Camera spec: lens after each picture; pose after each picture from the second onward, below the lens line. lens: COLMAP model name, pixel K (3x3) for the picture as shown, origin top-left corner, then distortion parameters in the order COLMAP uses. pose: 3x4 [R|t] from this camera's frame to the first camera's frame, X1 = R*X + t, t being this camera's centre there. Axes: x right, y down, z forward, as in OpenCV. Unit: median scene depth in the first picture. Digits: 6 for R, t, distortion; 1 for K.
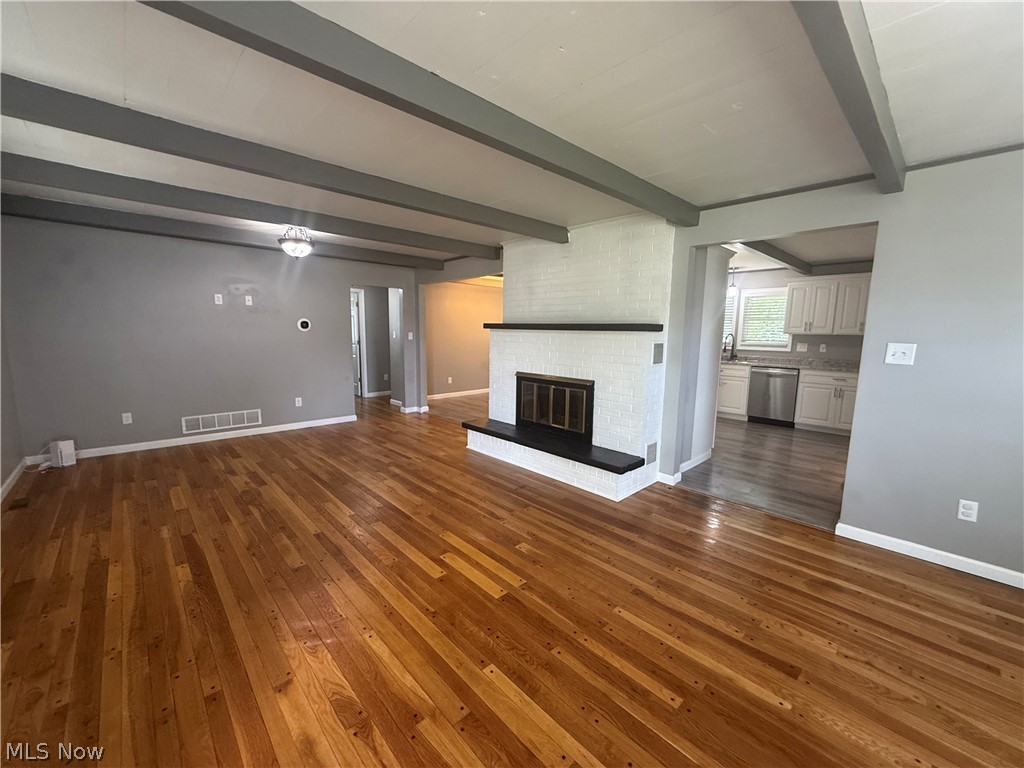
lens RADIAL K [[411.3, 0, 512.0], [0, 411.3, 384.0], [0, 0, 1]] dist [0.000708, 0.000274]
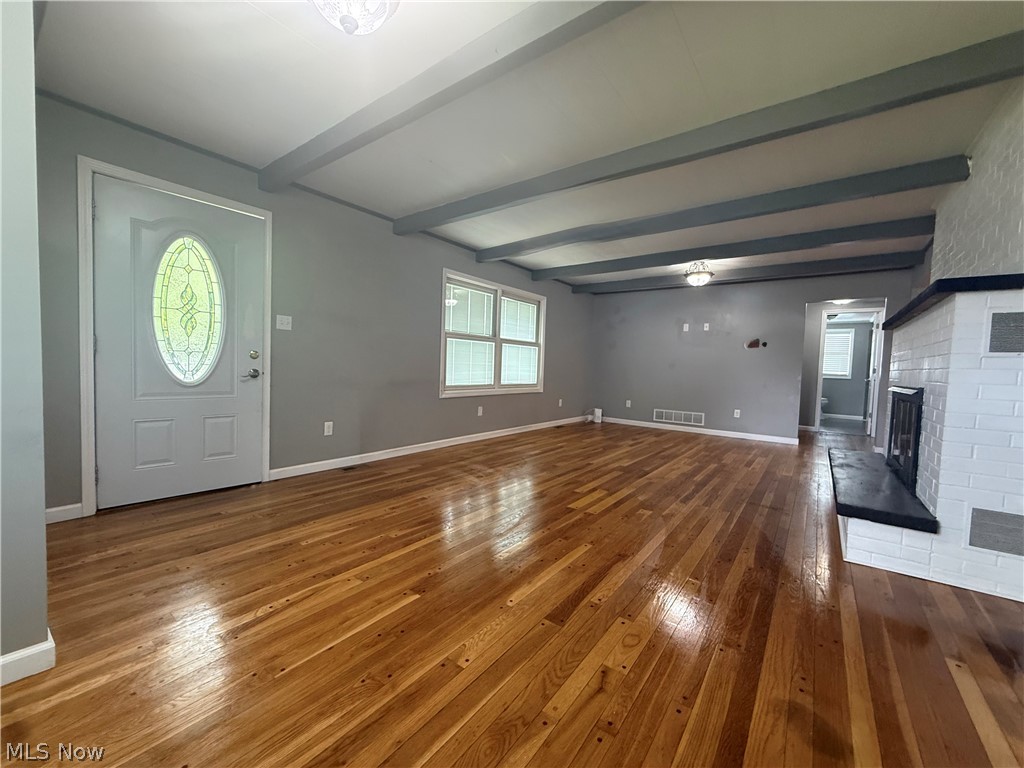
lens RADIAL K [[411.3, 0, 512.0], [0, 411.3, 384.0], [0, 0, 1]] dist [0.000708, 0.000274]
pose [[0.173046, 0.035101, -0.984288, 0.923360], [-0.159292, 0.987205, 0.007200, 0.105397], [0.971947, 0.155543, 0.176424, 0.387156]]
